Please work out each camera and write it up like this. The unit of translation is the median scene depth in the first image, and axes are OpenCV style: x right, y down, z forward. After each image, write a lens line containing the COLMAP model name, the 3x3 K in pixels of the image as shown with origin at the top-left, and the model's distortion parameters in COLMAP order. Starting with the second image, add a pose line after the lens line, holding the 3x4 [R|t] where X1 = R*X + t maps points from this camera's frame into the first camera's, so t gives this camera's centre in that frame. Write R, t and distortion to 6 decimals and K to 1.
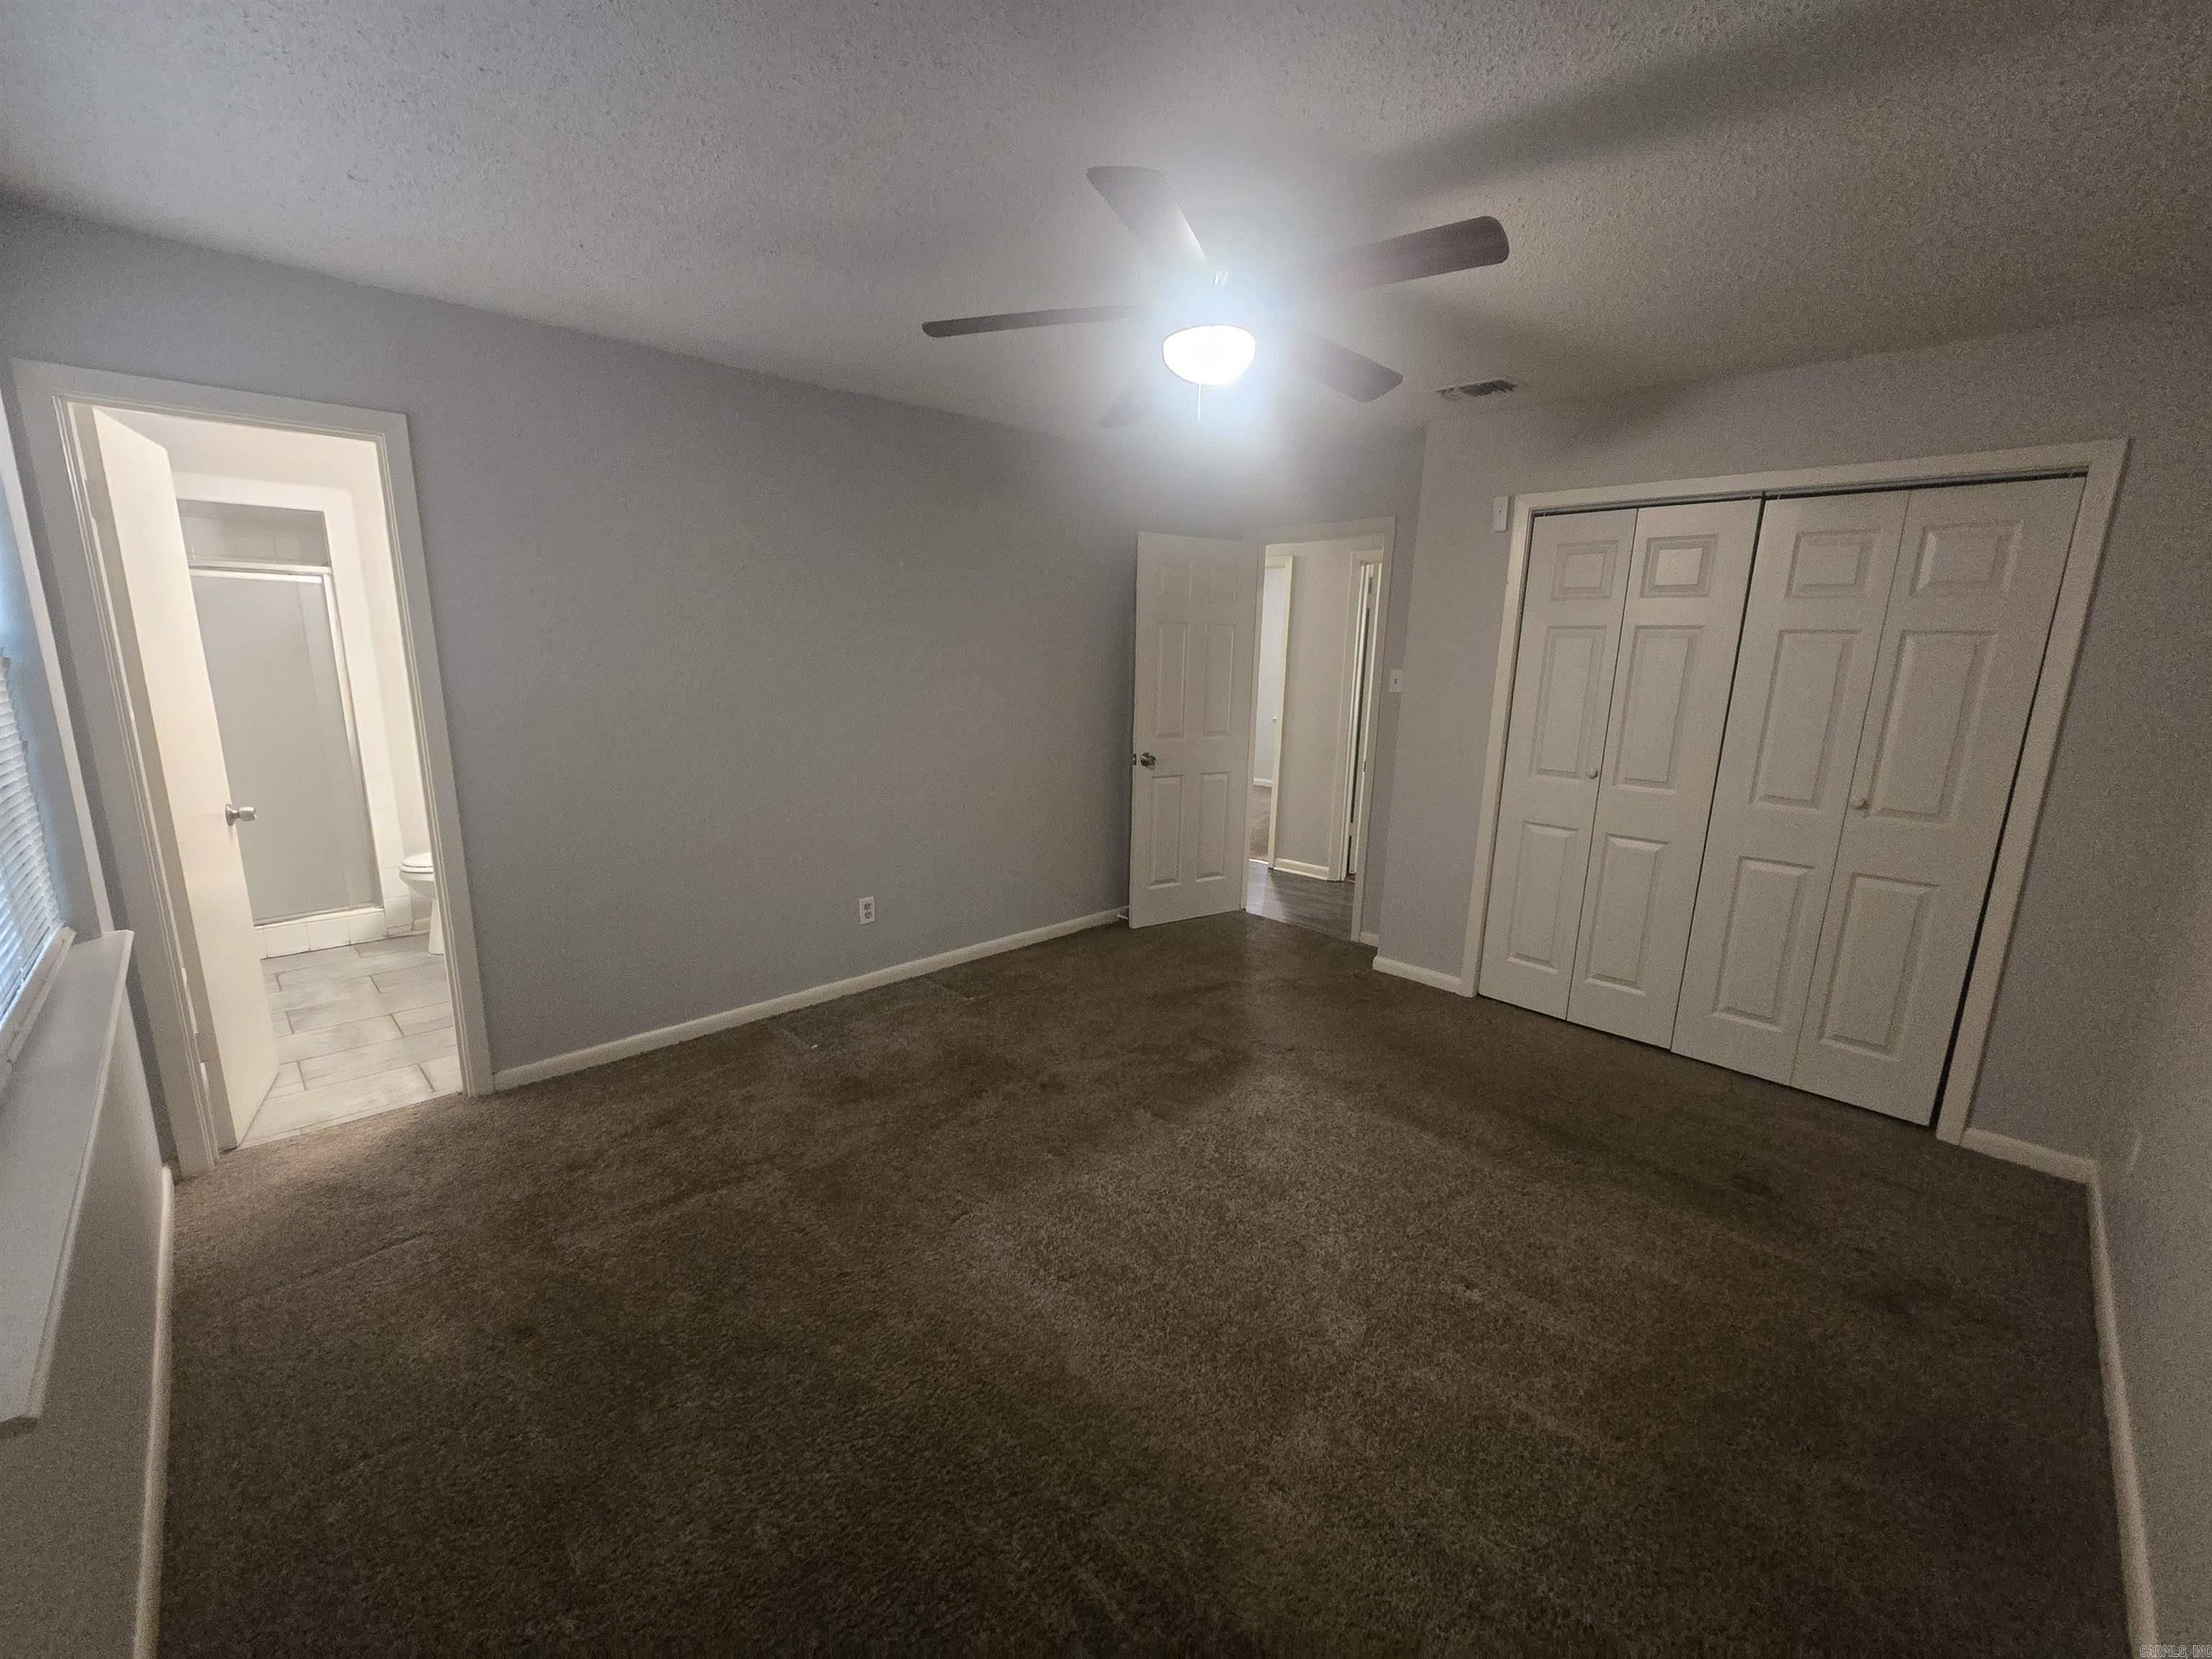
lens RADIAL K [[904.6, 0, 1098.5], [0, 904.6, 836.7], [0, 0, 1]] dist [-0.001812, 0.001519]
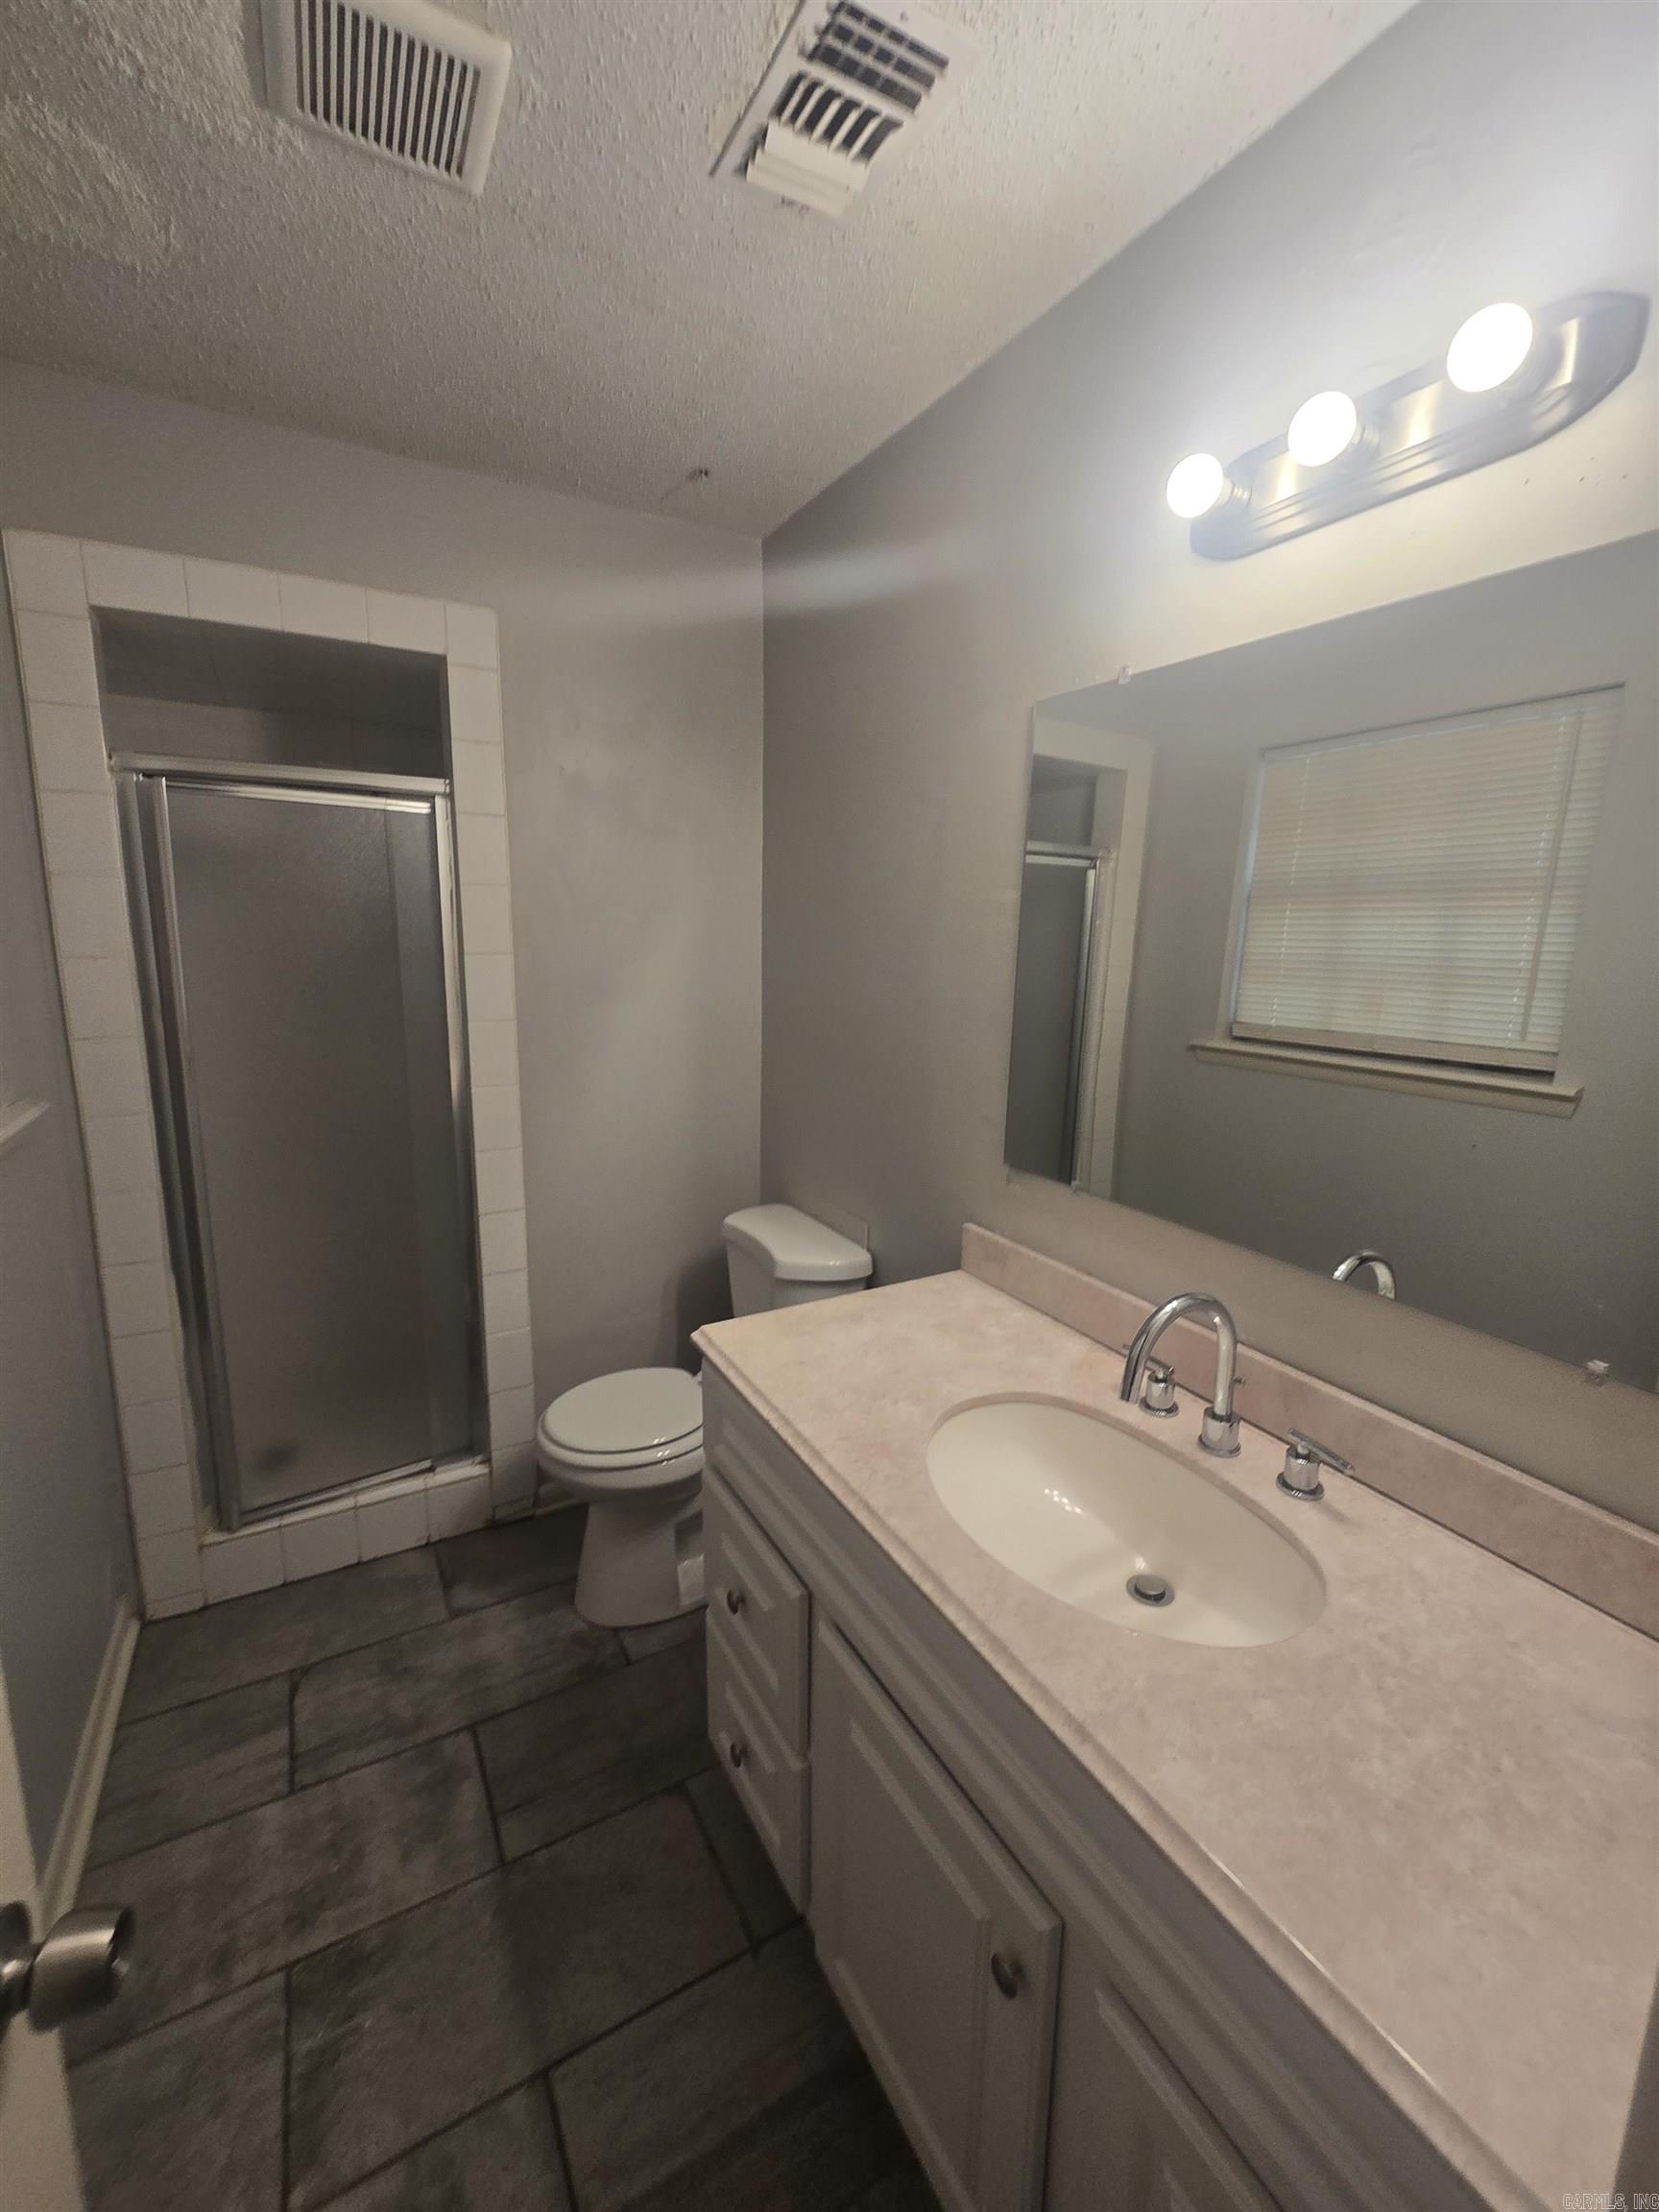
lens RADIAL K [[904.6, 0, 831.7], [0, 904.6, 1099.7], [0, 0, 1]] dist [-0.001812, 0.001519]
pose [[0.967196, 0.044361, -0.250129, -0.534241], [-0.052045, 0.998352, -0.024189, -0.131715], [0.248644, 0.036414, 0.967910, 0.603062]]
